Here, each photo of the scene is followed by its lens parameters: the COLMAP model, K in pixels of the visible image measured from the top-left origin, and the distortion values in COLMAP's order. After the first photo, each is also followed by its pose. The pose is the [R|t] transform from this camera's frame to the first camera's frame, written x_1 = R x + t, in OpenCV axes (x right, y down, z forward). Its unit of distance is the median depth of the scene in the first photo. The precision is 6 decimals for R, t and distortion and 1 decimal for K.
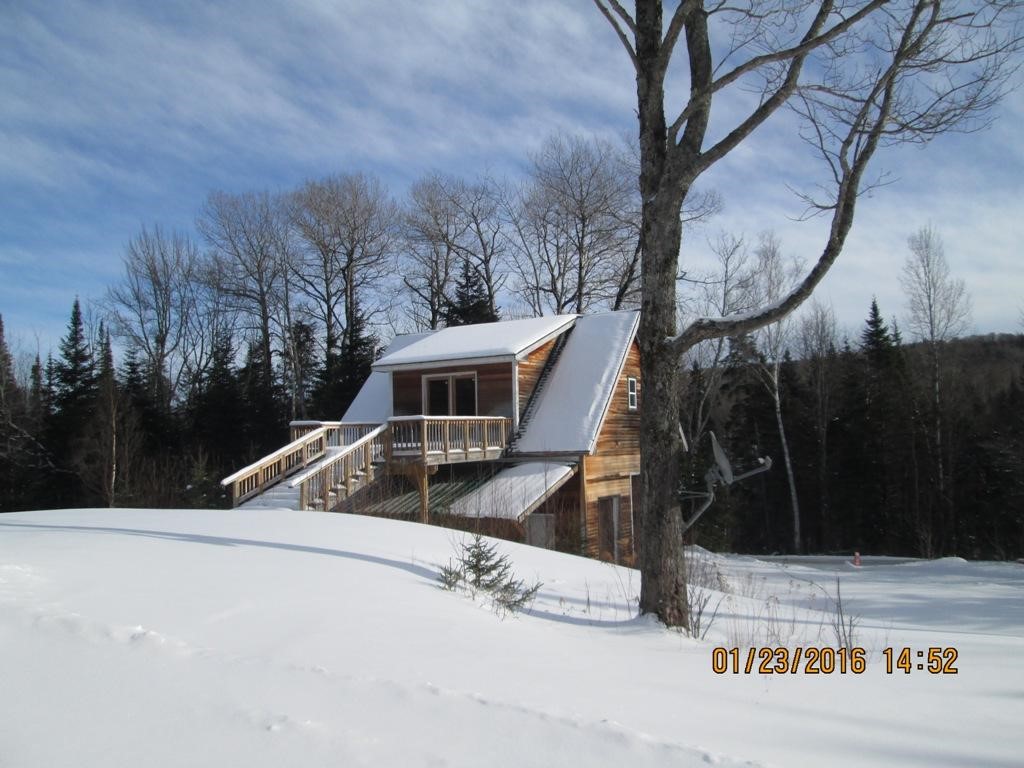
lens RADIAL K [[836.3, 0, 501.6], [0, 836.3, 387.0], [0, 0, 1]] dist [-0.049512, 0.010649]
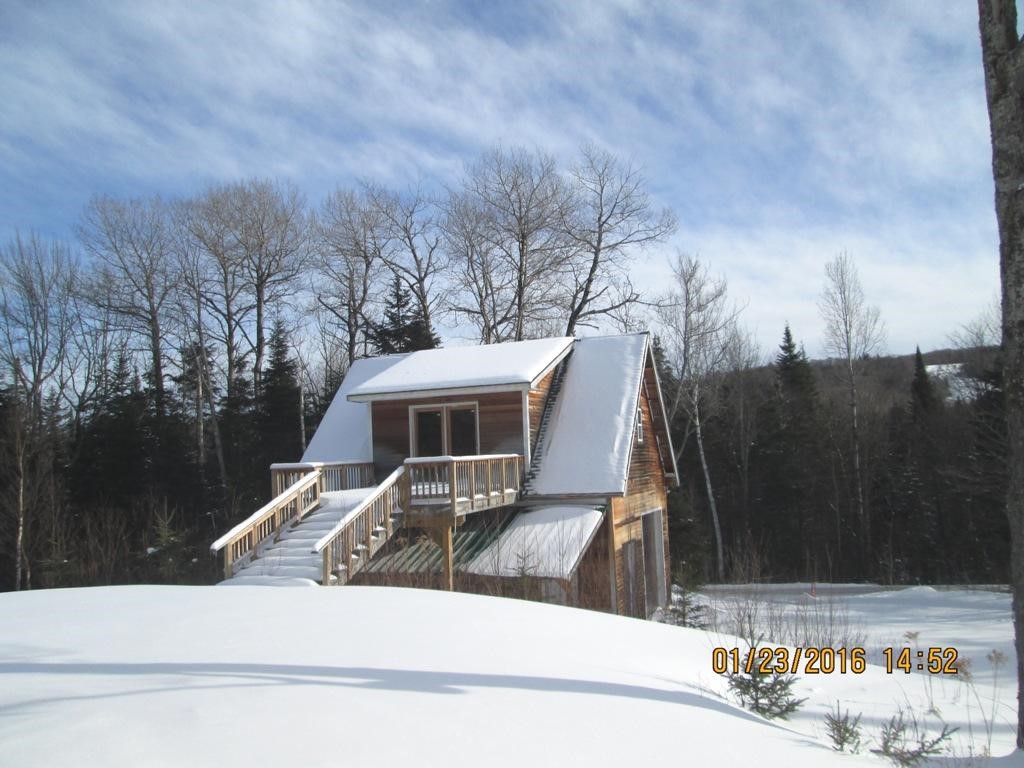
lens RADIAL K [[846.0, 0, 512.0], [0, 846.0, 384.0], [0, 0, 1]] dist [-0.048082, 0.024098]
pose [[0.985747, -0.000020, 0.168235, -0.137118], [0.005385, 0.999491, -0.031433, -0.008829], [-0.168149, 0.031891, 0.985246, 0.119728]]
